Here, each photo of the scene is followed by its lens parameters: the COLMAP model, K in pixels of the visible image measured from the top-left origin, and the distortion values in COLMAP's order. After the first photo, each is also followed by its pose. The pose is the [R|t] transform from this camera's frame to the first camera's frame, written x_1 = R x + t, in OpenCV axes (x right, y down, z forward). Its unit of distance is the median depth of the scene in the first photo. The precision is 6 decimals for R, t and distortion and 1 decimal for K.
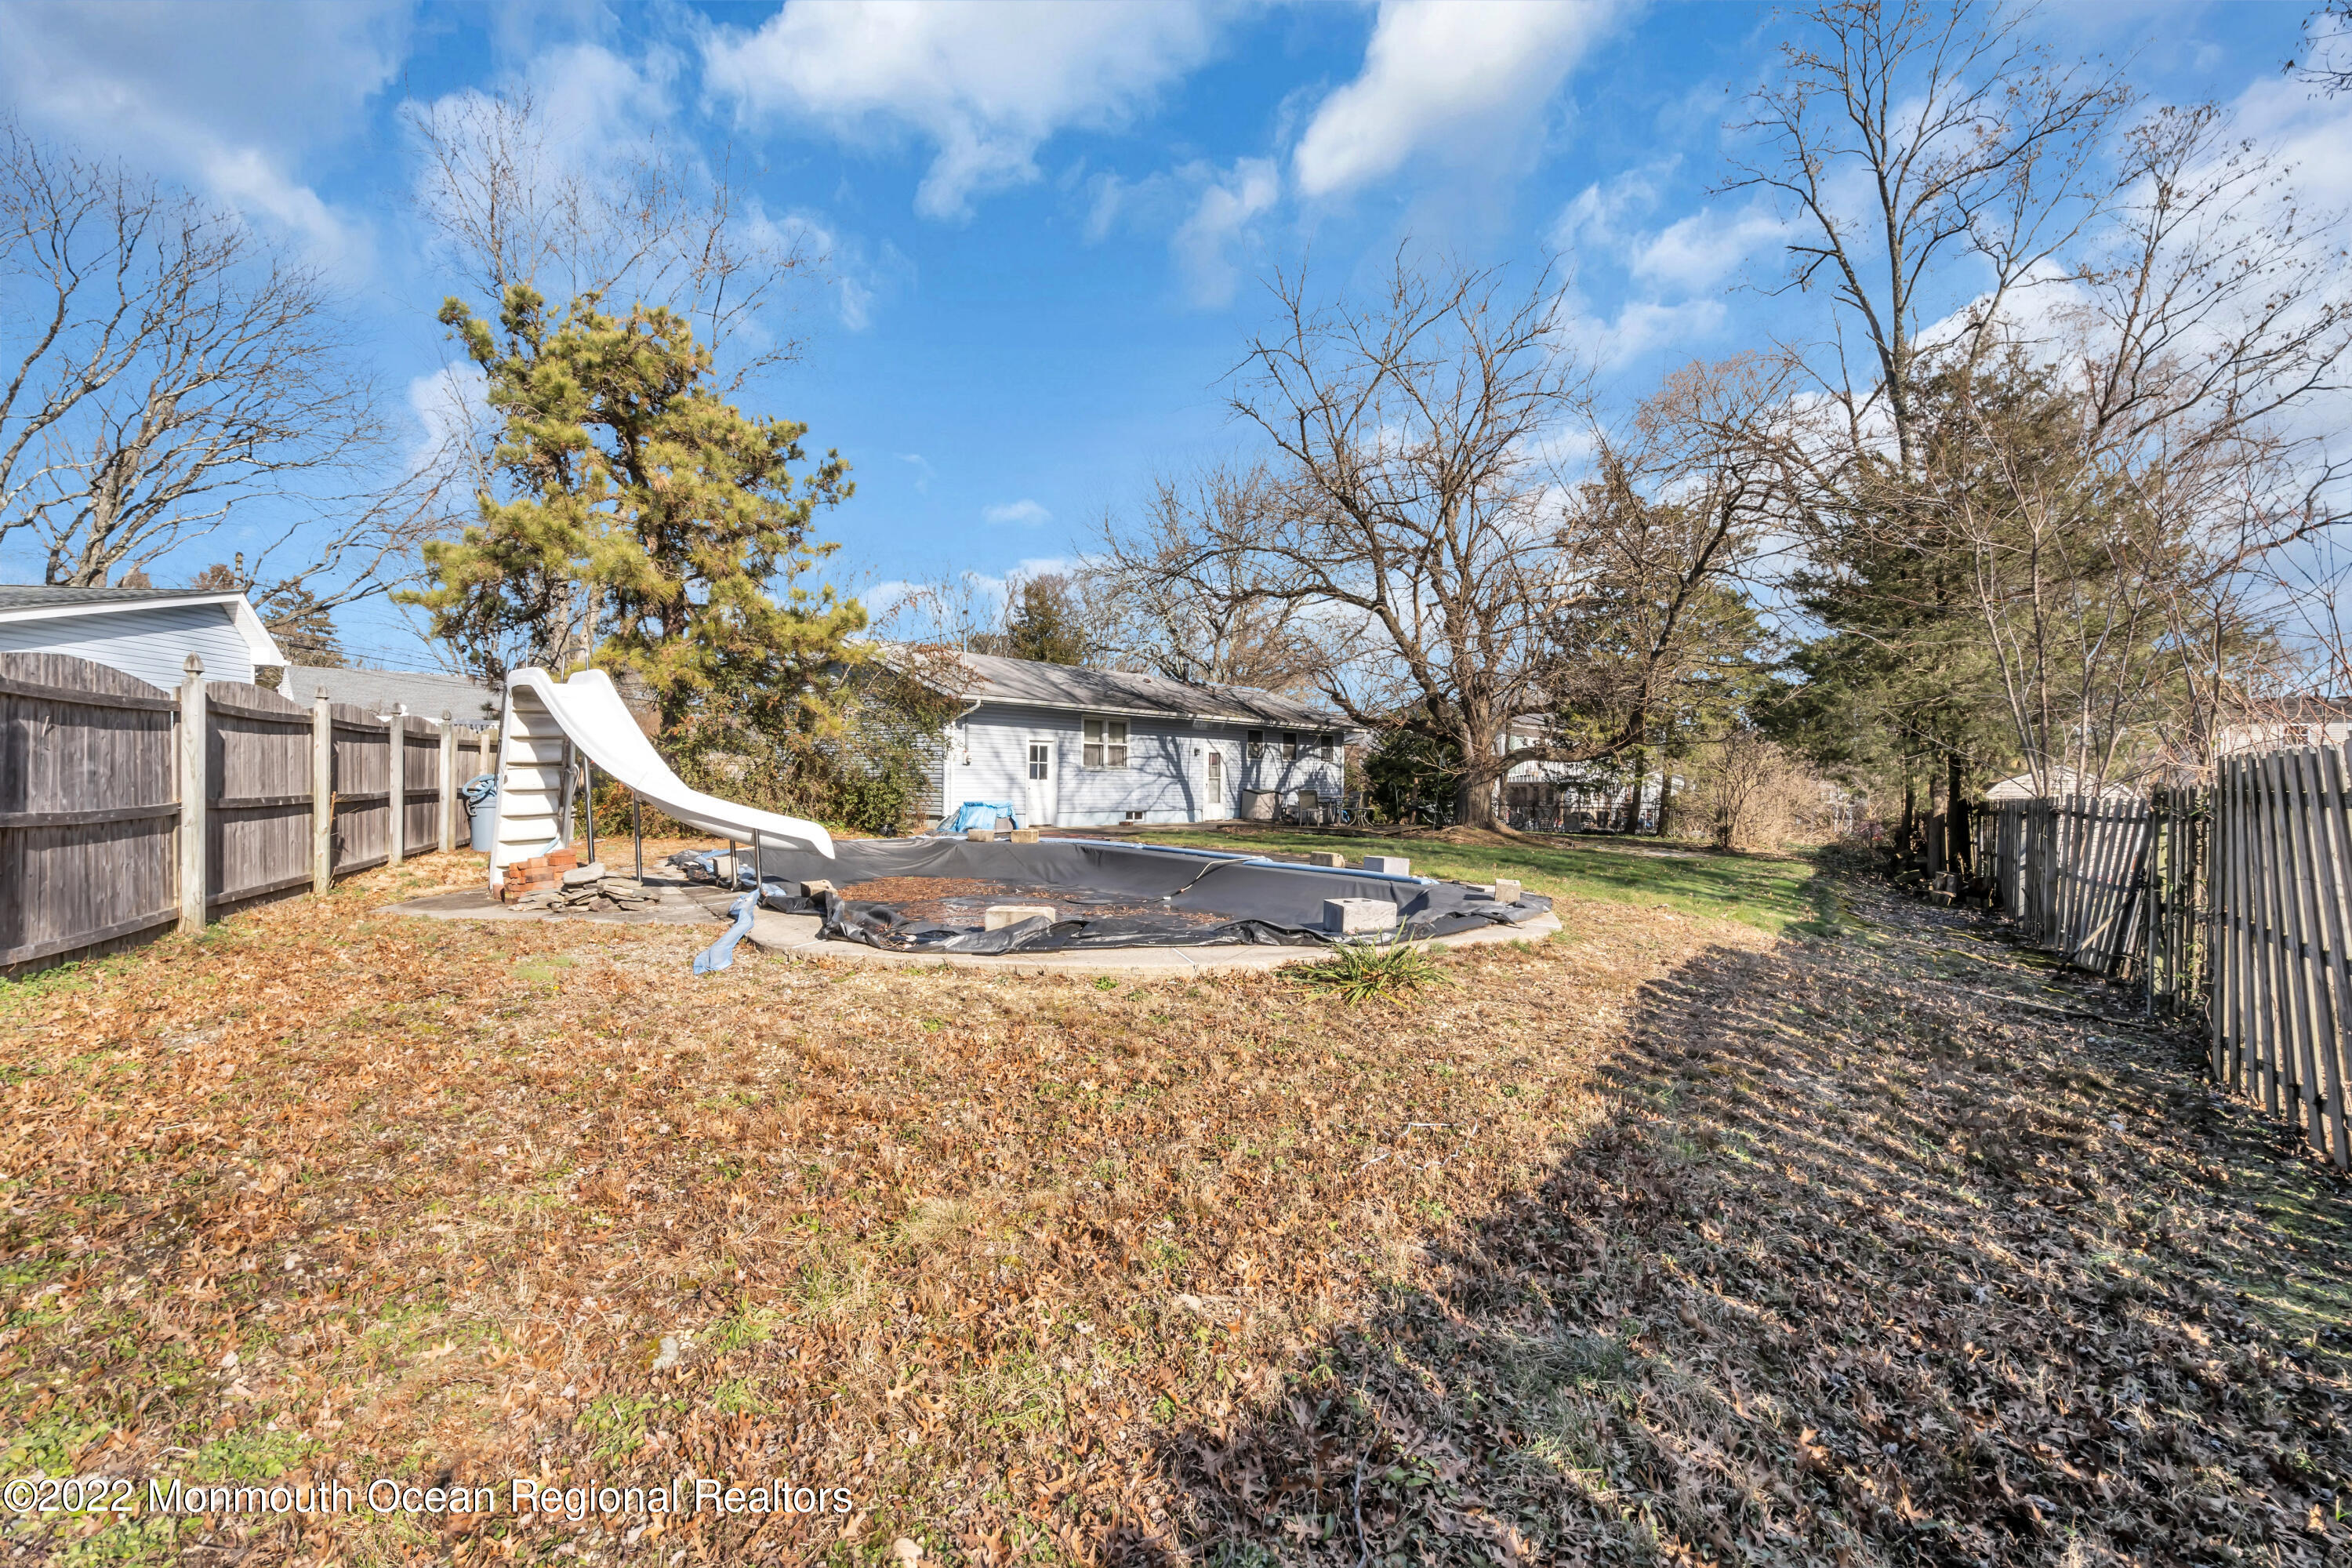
lens RADIAL K [[1061.0, 0, 1160.0], [0, 1061.0, 789.6], [0, 0, 1]] dist [0.003078, 0.000096]
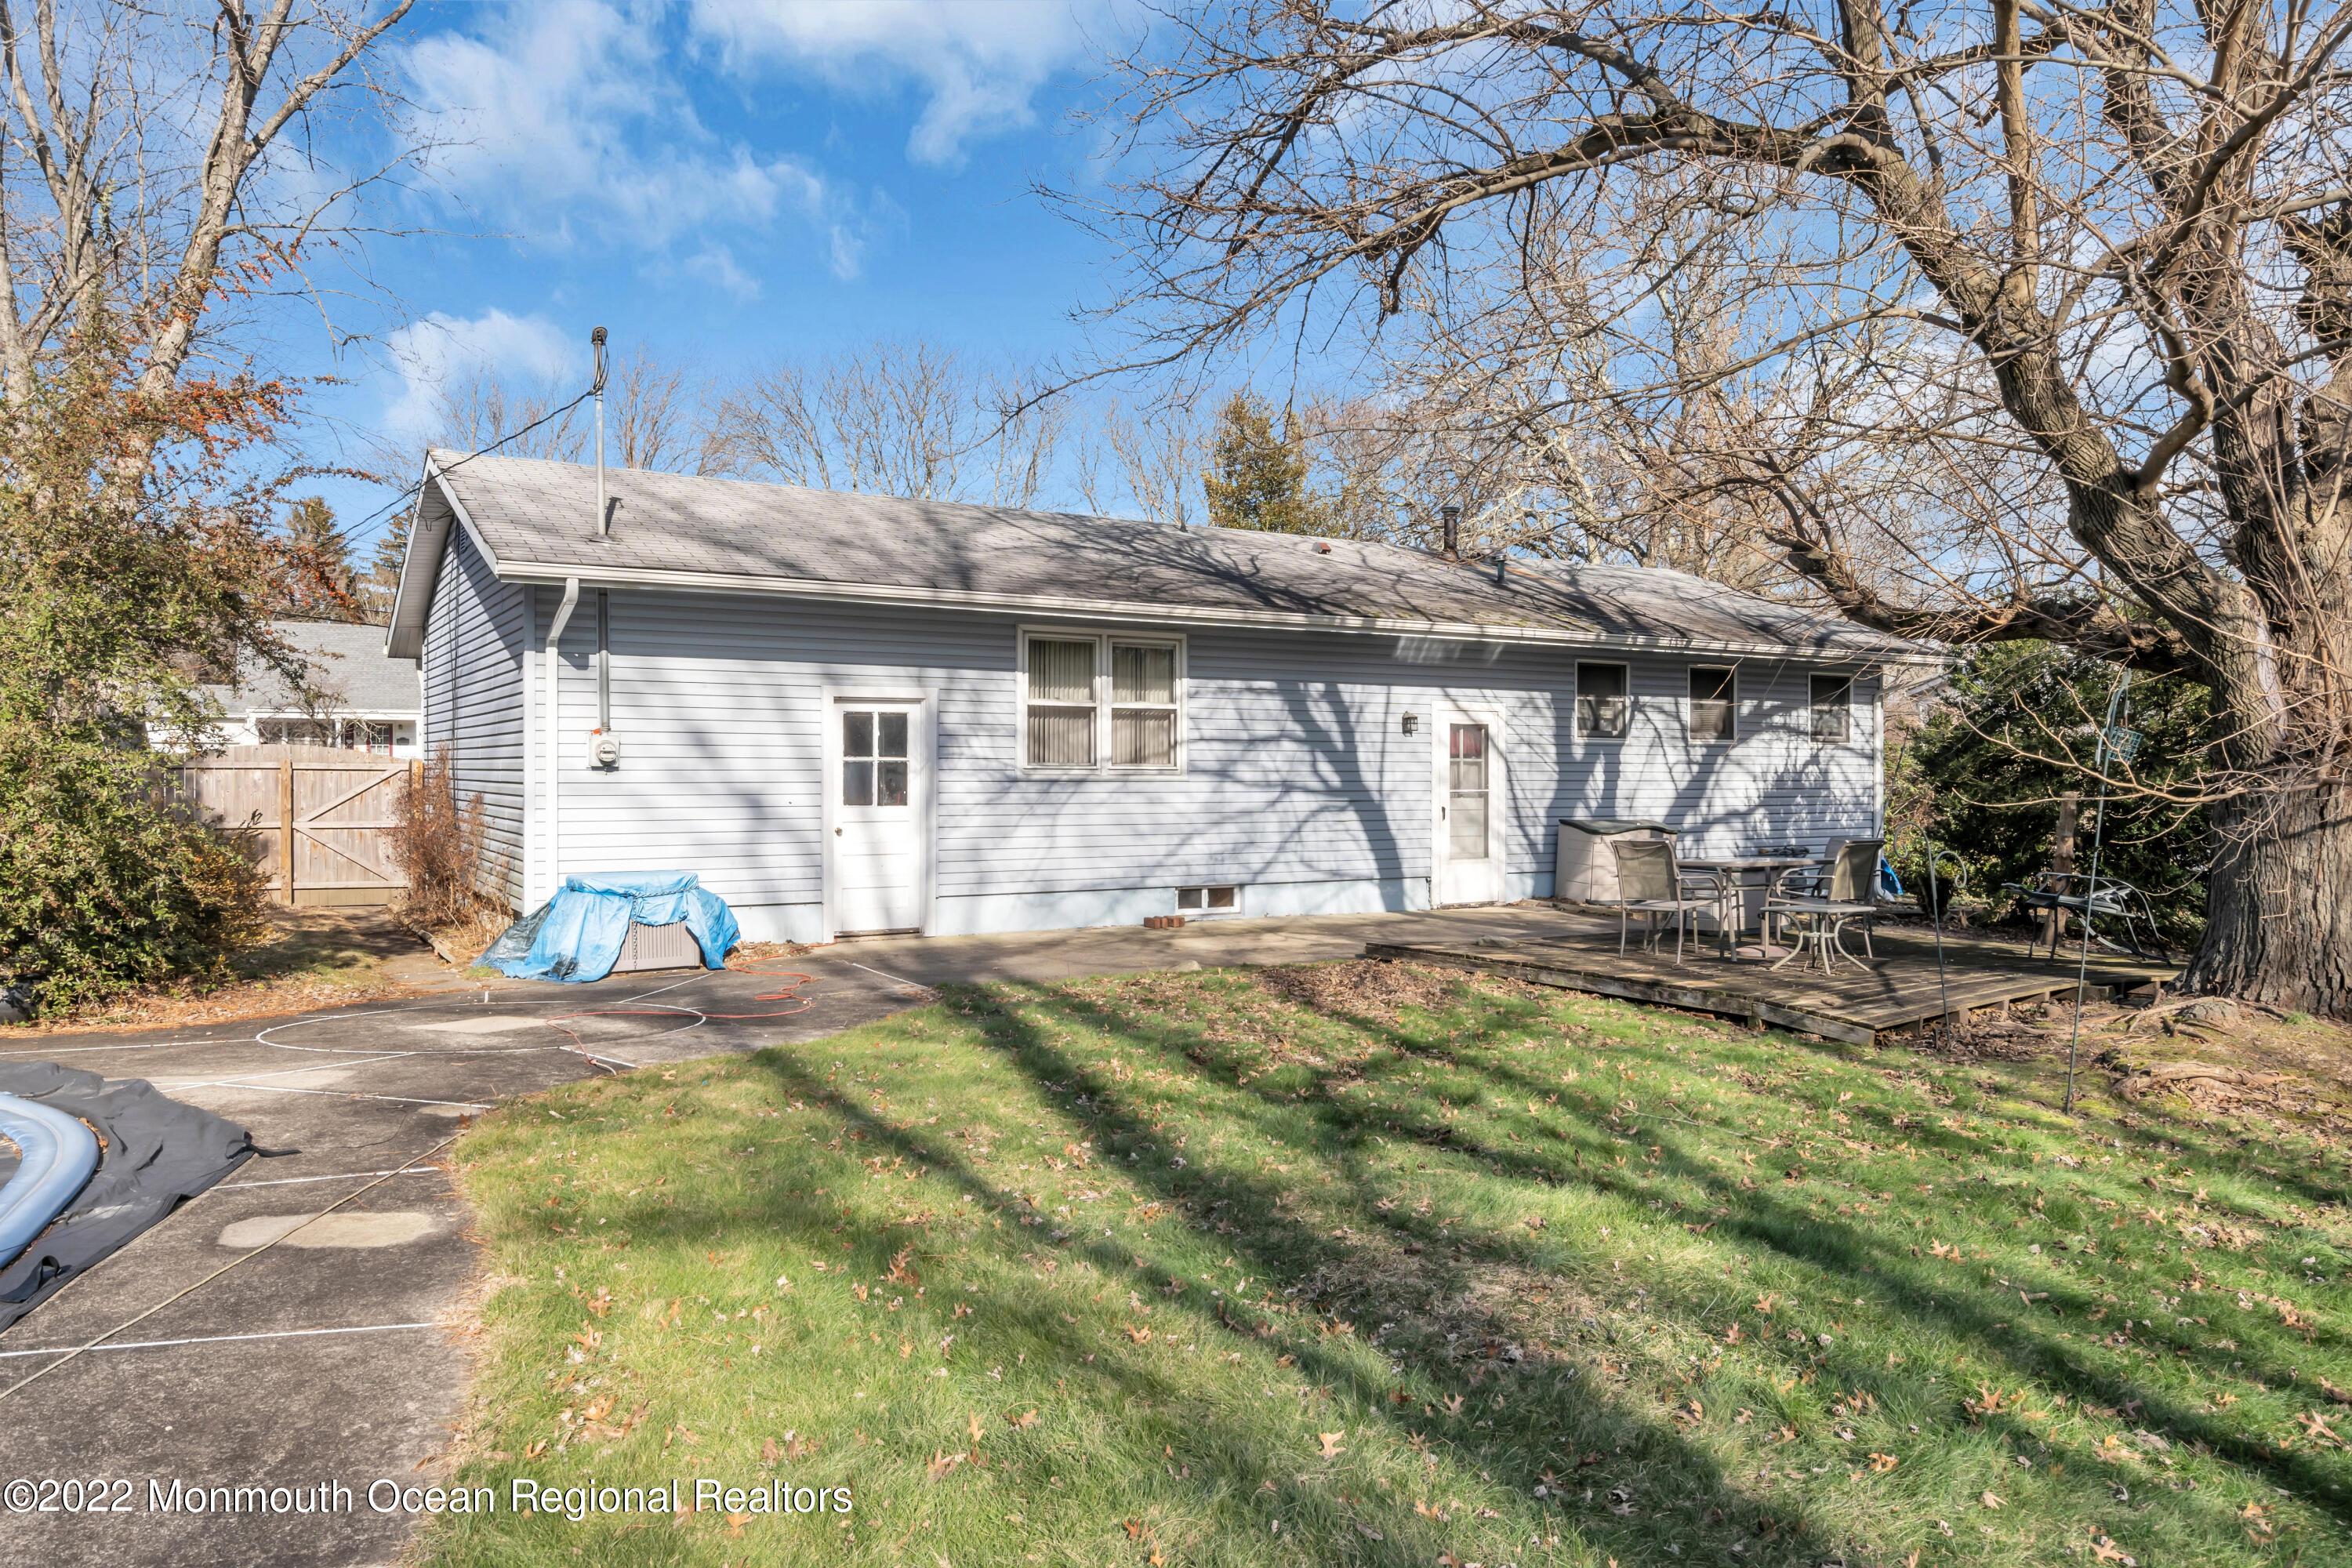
lens RADIAL K [[1541.5, 0, 1176.0], [0, 1541.5, 784.0], [0, 0, 1]] dist [-0.000373, -0.000022]
pose [[0.945091, -0.000956, -0.326806, 0.136154], [0.001370, 0.999999, 0.001038, -0.015201], [0.326805, -0.001429, 0.945091, 0.468757]]
